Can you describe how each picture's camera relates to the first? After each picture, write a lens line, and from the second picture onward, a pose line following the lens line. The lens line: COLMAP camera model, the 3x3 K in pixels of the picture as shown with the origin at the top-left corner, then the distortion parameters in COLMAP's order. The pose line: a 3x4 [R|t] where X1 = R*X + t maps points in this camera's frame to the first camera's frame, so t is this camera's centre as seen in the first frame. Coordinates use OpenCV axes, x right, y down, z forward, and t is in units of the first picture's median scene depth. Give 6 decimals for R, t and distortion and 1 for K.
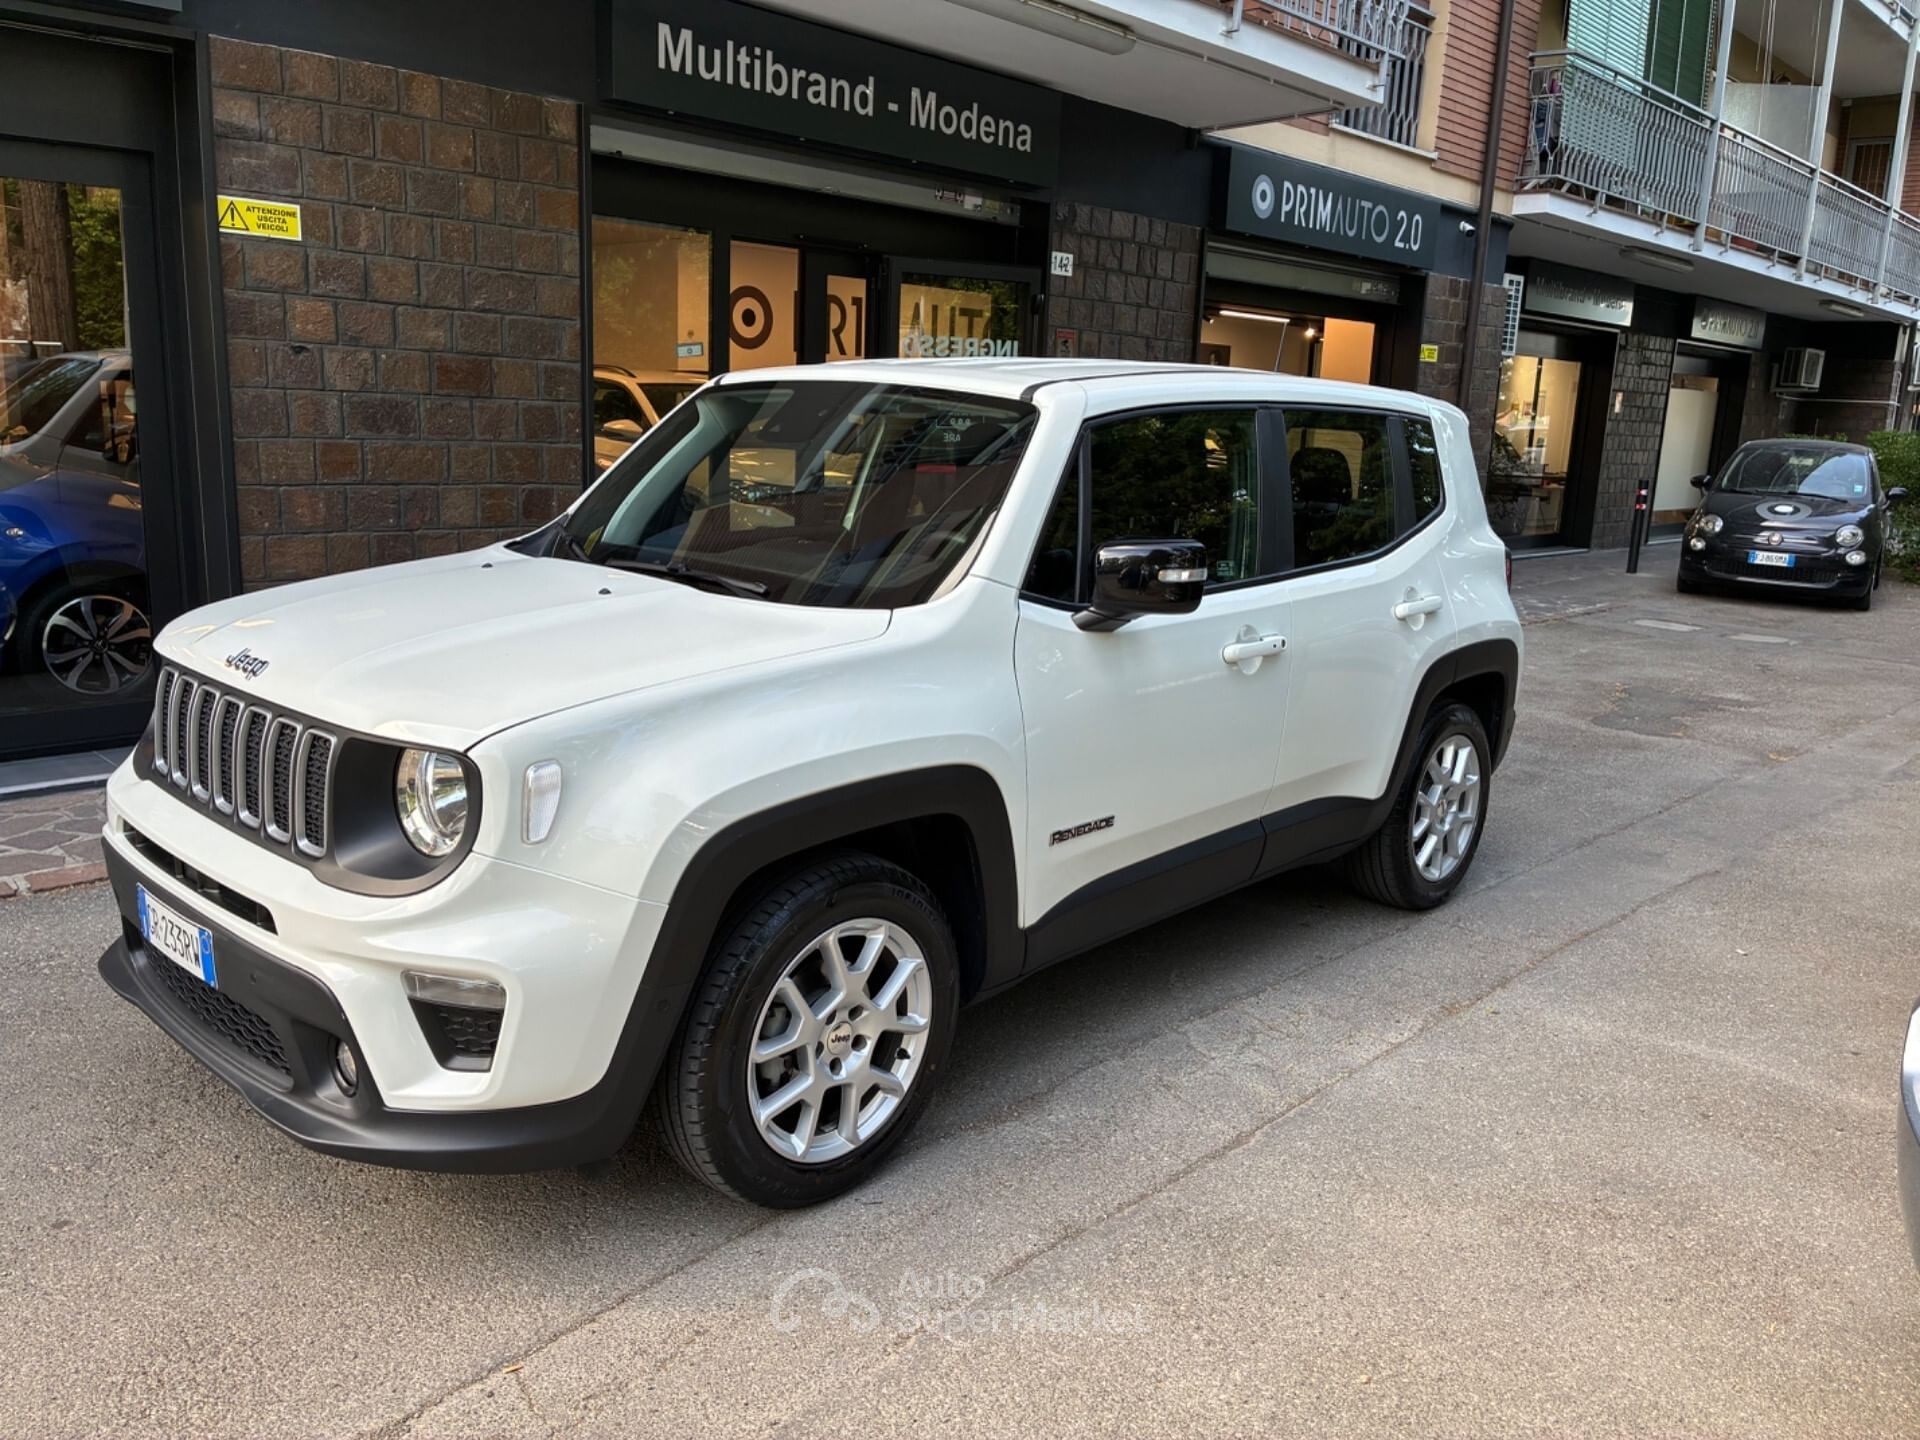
lens RADIAL K [[1457.2, 0, 960.0], [0, 1457.2, 720.0], [0, 0, 1]] dist [0.019302, -0.001165]
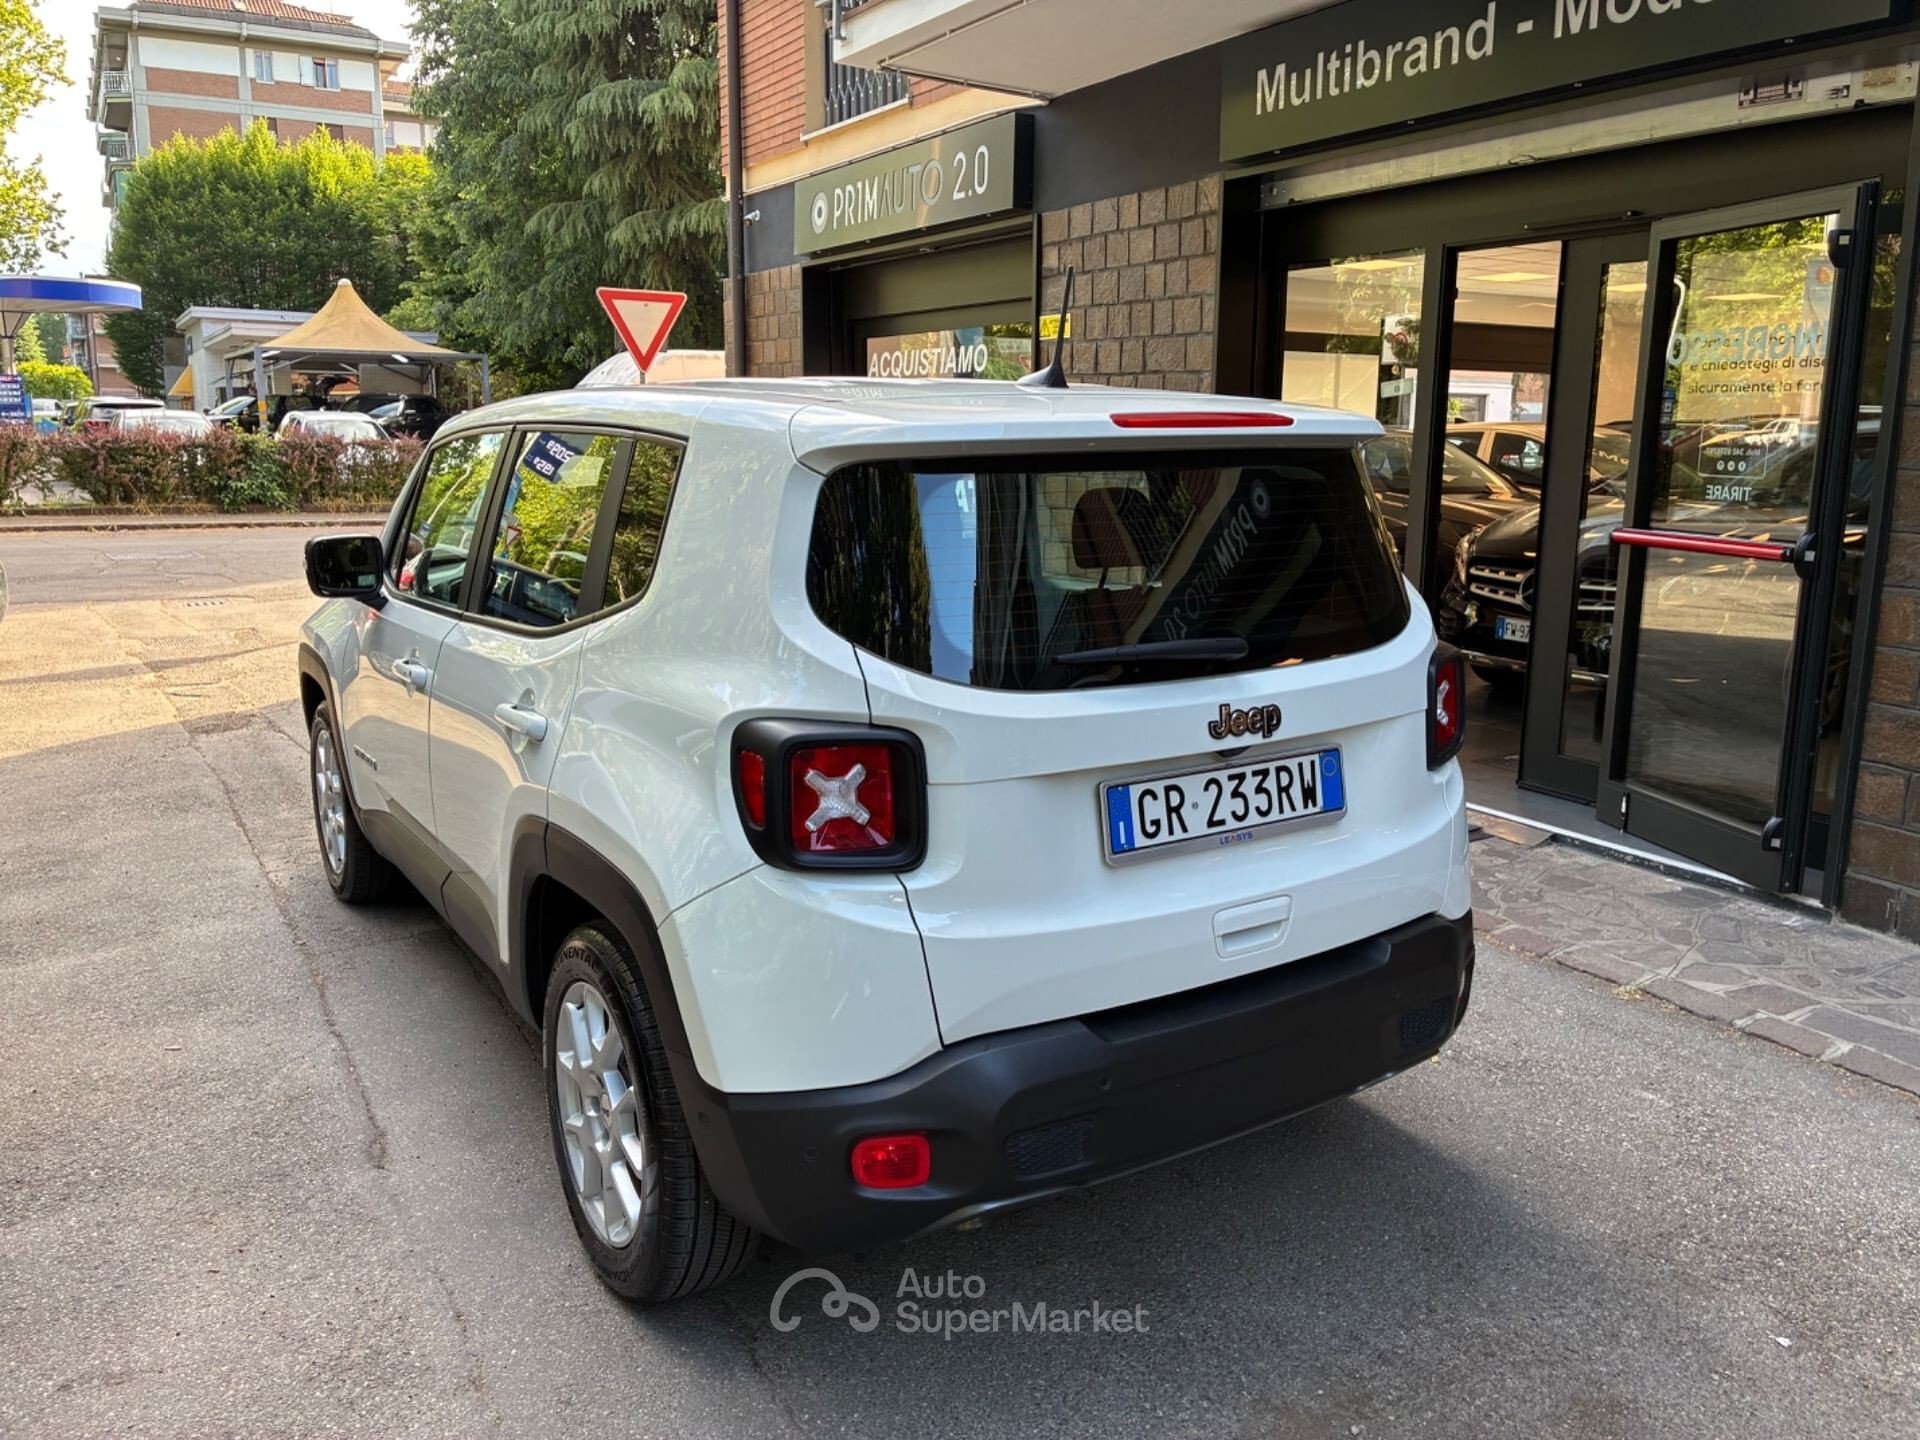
lens RADIAL K [[1423.4, 0, 976.8], [0, 1423.4, 707.9], [0, 0, 1]] dist [0.051362, -0.078407]
pose [[-0.241050, 0.151365, -0.958636, 0.649536], [-0.221251, 0.953182, 0.206138, -0.164460], [0.944957, 0.261789, -0.196274, 0.851046]]
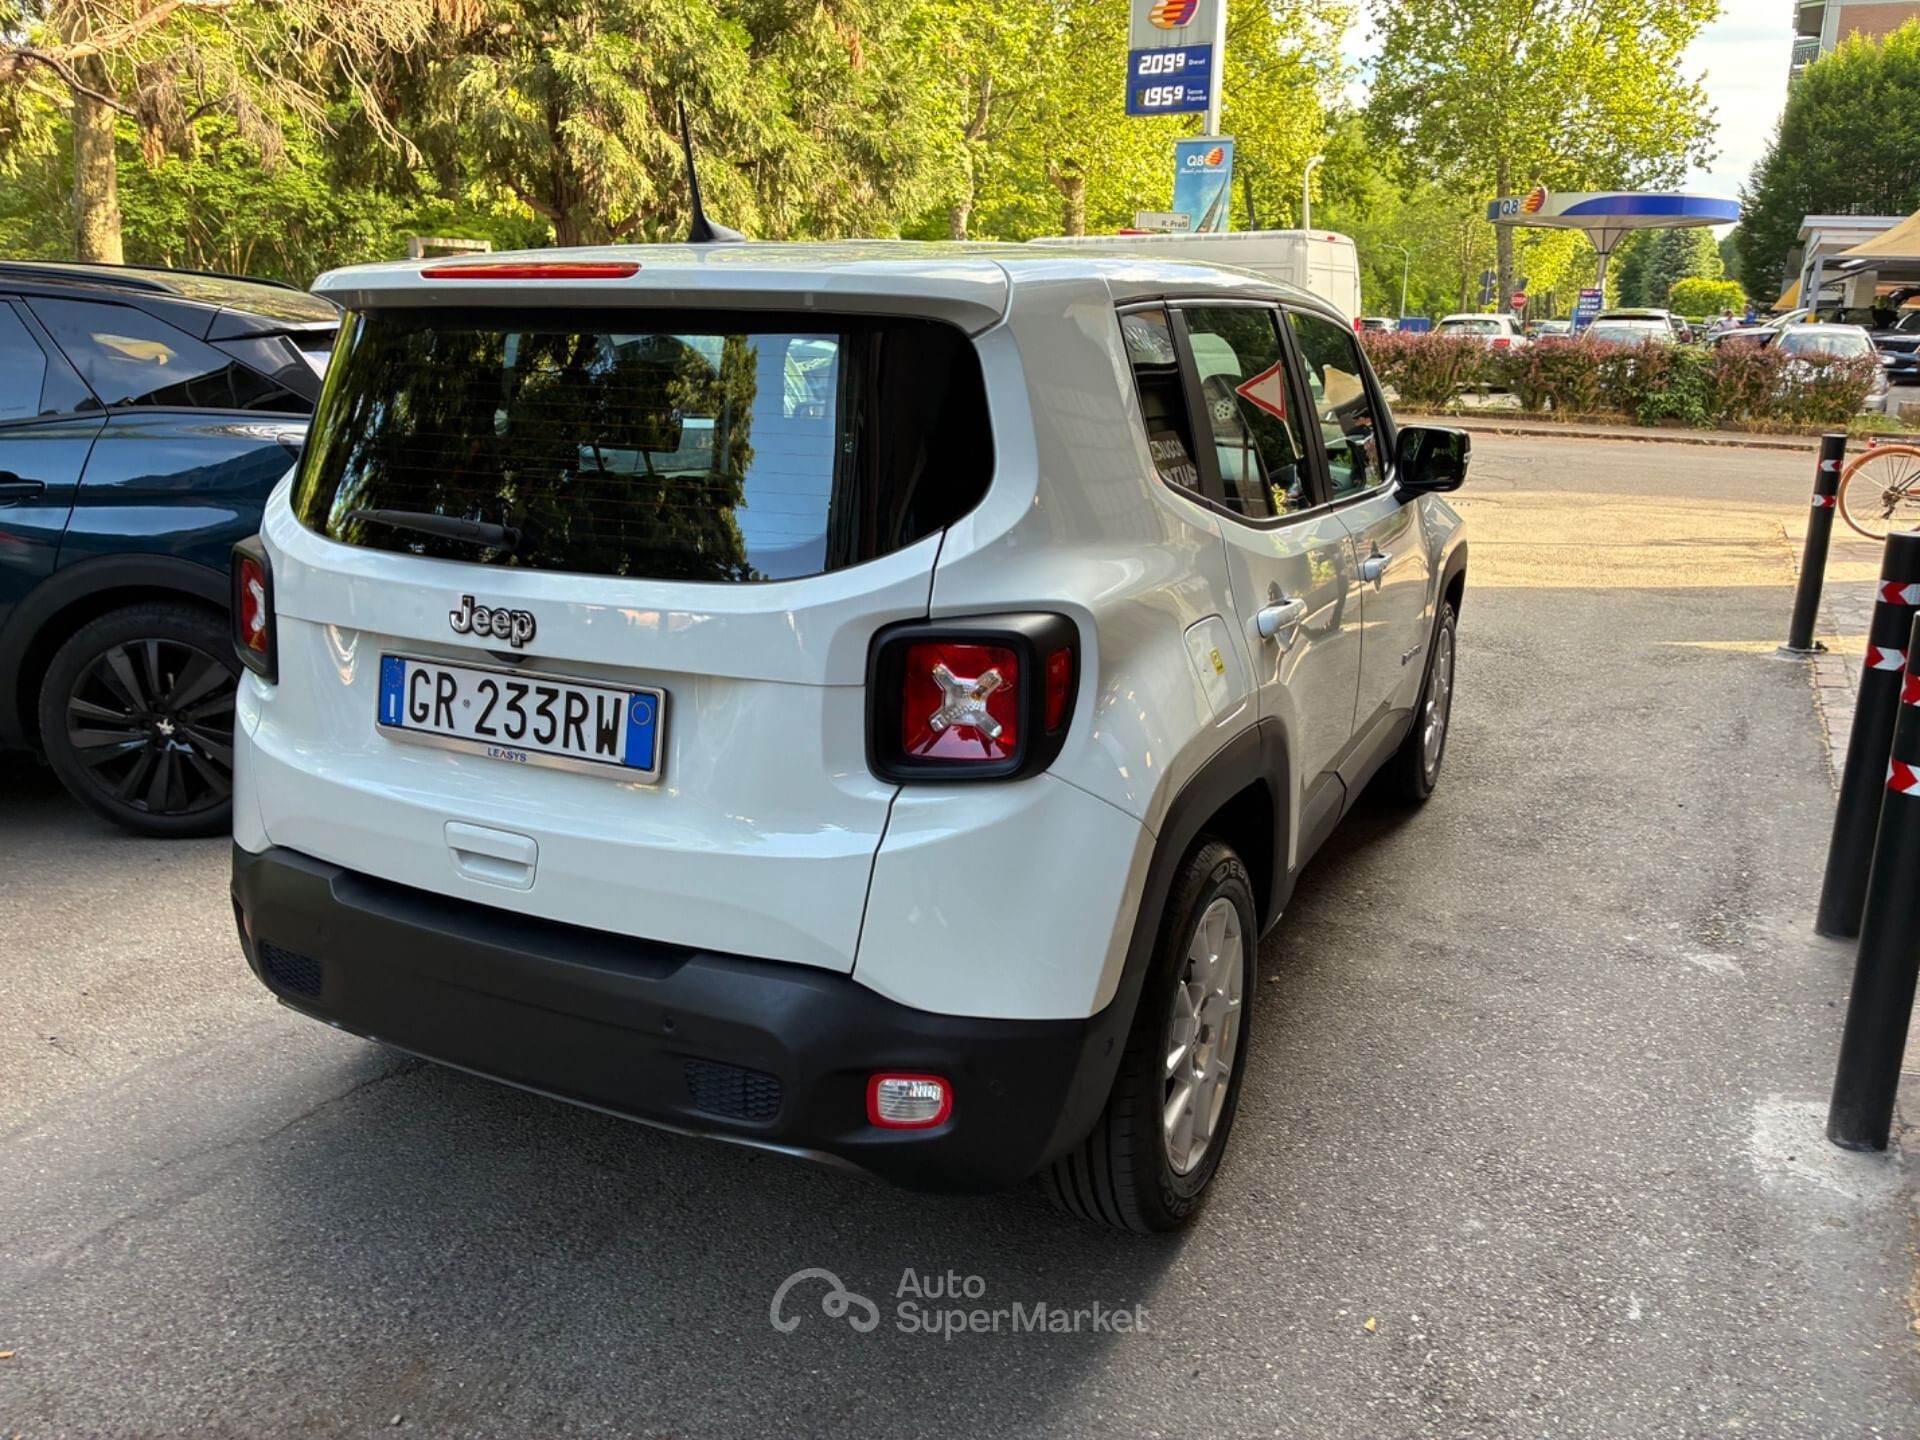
lens RADIAL K [[1434.7, 0, 960.0], [0, 1434.7, 720.0], [0, 0, 1]] dist [0.047401, -0.066924]
pose [[-0.952956, 0.029170, -0.301703, 0.360241], [-0.113729, 0.888228, 0.445103, -0.220652], [0.280965, 0.458476, -0.843124, 1.089383]]
